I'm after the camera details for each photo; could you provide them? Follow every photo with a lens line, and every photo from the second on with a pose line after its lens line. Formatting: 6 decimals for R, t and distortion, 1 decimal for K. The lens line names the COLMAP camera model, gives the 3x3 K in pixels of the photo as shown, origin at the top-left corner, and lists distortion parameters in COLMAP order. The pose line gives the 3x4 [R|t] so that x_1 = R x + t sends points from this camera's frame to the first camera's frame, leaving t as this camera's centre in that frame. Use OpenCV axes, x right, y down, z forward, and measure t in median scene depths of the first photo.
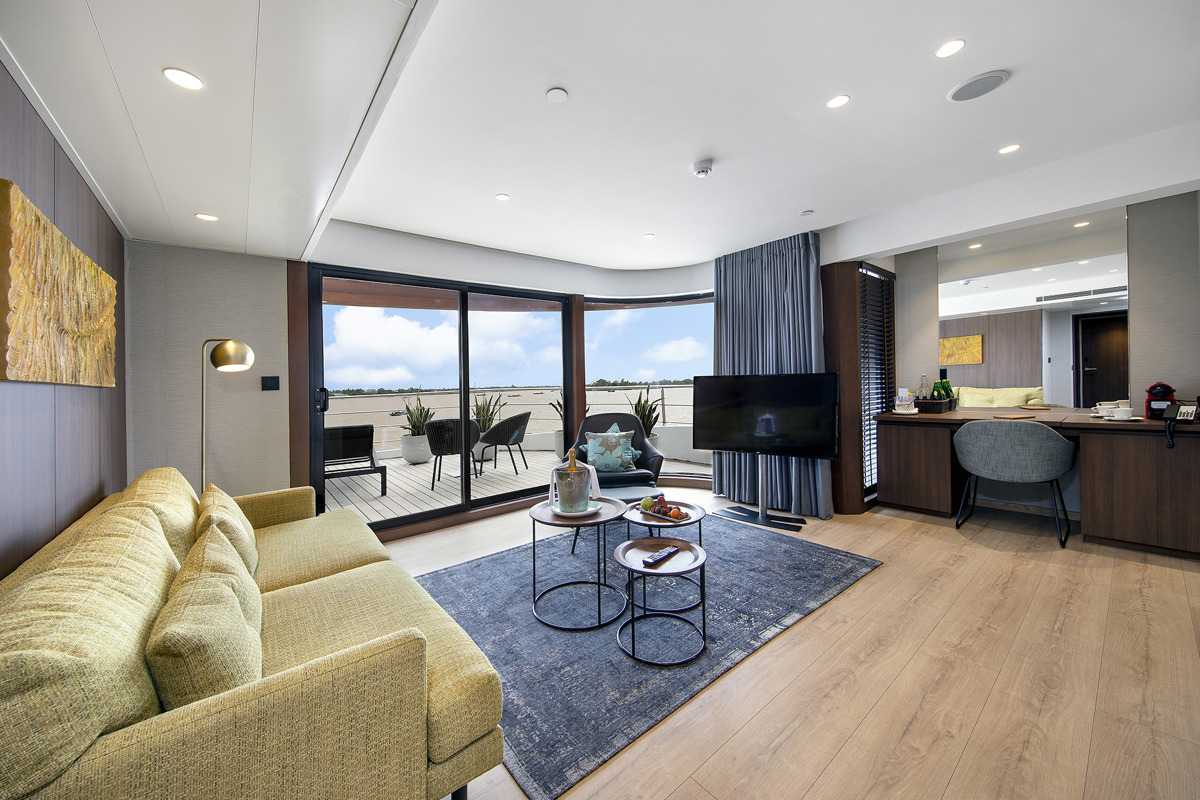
lens RADIAL K [[441.2, 0, 599.6], [0, 441.2, 377.3], [0, 0, 1]] dist [0.000500, 0.000004]
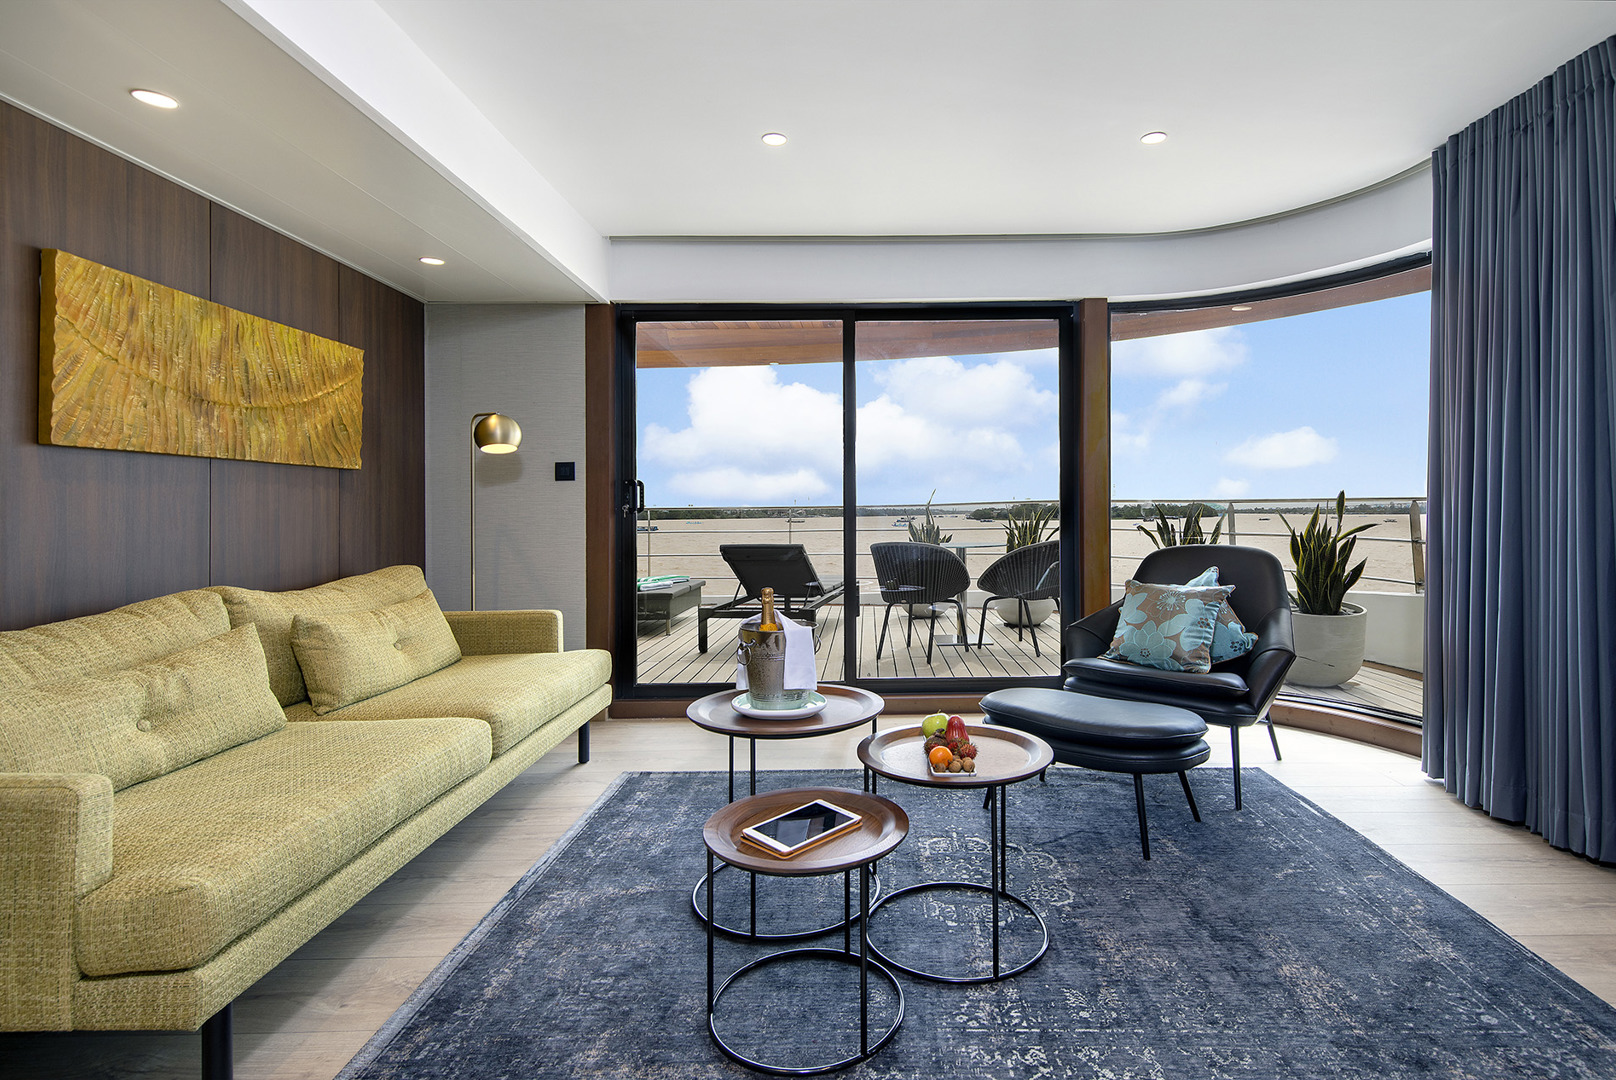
lens RADIAL K [[769.7, 0, 806.2], [0, 769.7, 479.2], [0, 0, 1]] dist [0.041730, -0.022618]
pose [[0.784910, 0.005851, -0.619582, 0.363626], [-0.008447, 0.999964, -0.001259, 0.022776], [0.619552, 0.006222, 0.784931, 0.201605]]
